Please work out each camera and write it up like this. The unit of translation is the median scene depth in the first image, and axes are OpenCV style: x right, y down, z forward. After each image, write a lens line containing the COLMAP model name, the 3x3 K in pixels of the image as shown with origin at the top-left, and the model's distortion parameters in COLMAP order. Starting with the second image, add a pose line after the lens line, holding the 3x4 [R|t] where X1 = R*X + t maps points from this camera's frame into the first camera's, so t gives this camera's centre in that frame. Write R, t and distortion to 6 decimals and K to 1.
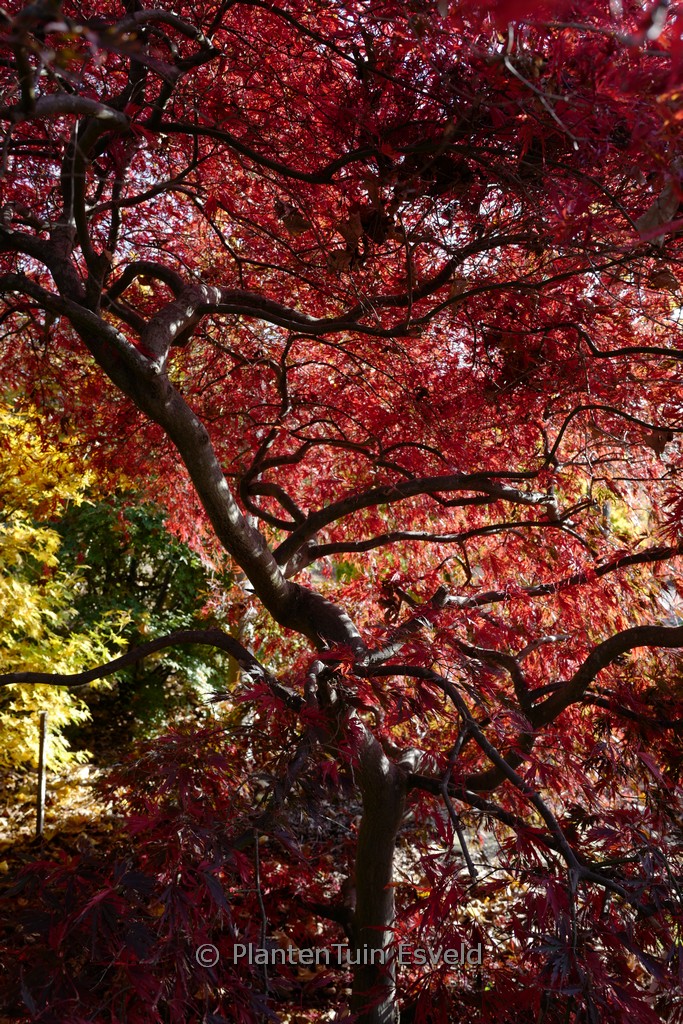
lens RADIAL K [[765.6, 0, 341.5], [0, 765.6, 512.0], [0, 0, 1]] dist [0.003214, 0.002192]
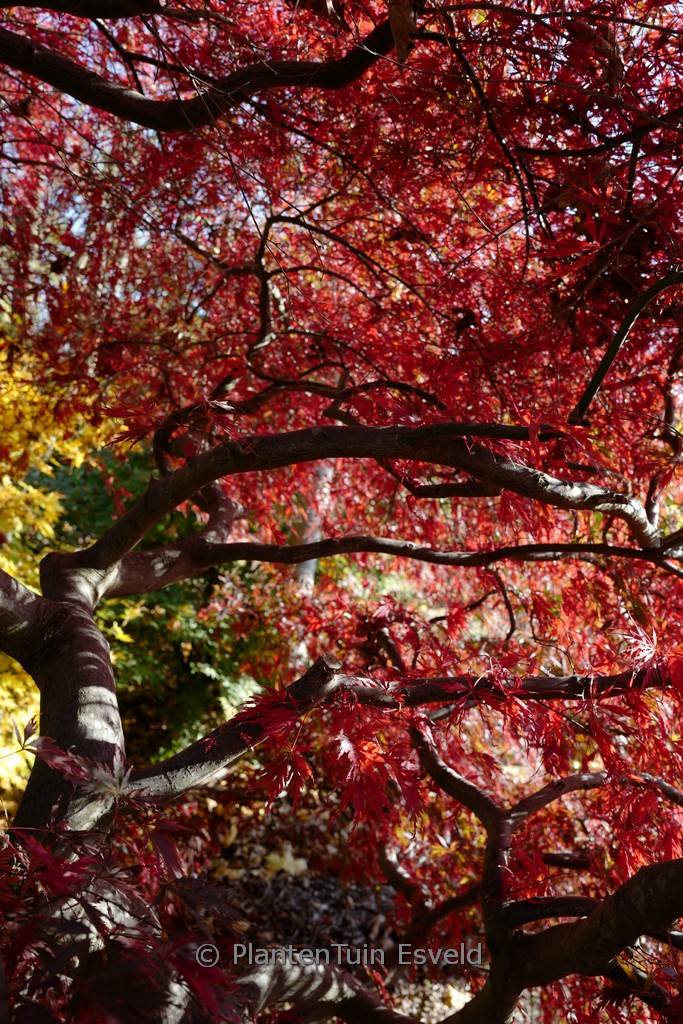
lens RADIAL K [[765.6, 0, 341.5], [0, 765.6, 512.0], [0, 0, 1]] dist [0.003214, 0.002192]
pose [[0.973539, 0.115083, -0.197428, 0.140987], [-0.117124, 0.993116, 0.001347, 0.007126], [0.196224, 0.021812, 0.980316, 0.348721]]
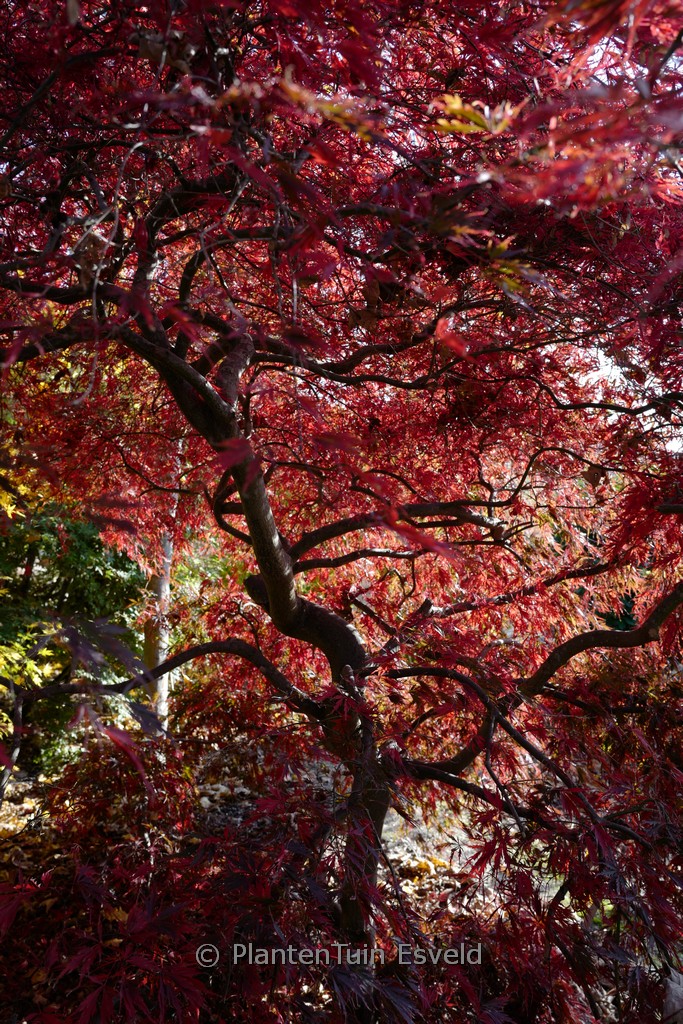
lens RADIAL K [[765.6, 0, 341.5], [0, 765.6, 512.0], [0, 0, 1]] dist [0.003214, 0.002192]
pose [[0.981402, 0.013894, 0.191461, -0.140681], [-0.012423, 0.999883, -0.008882, -0.014211], [-0.191562, 0.006338, 0.981460, -0.073008]]
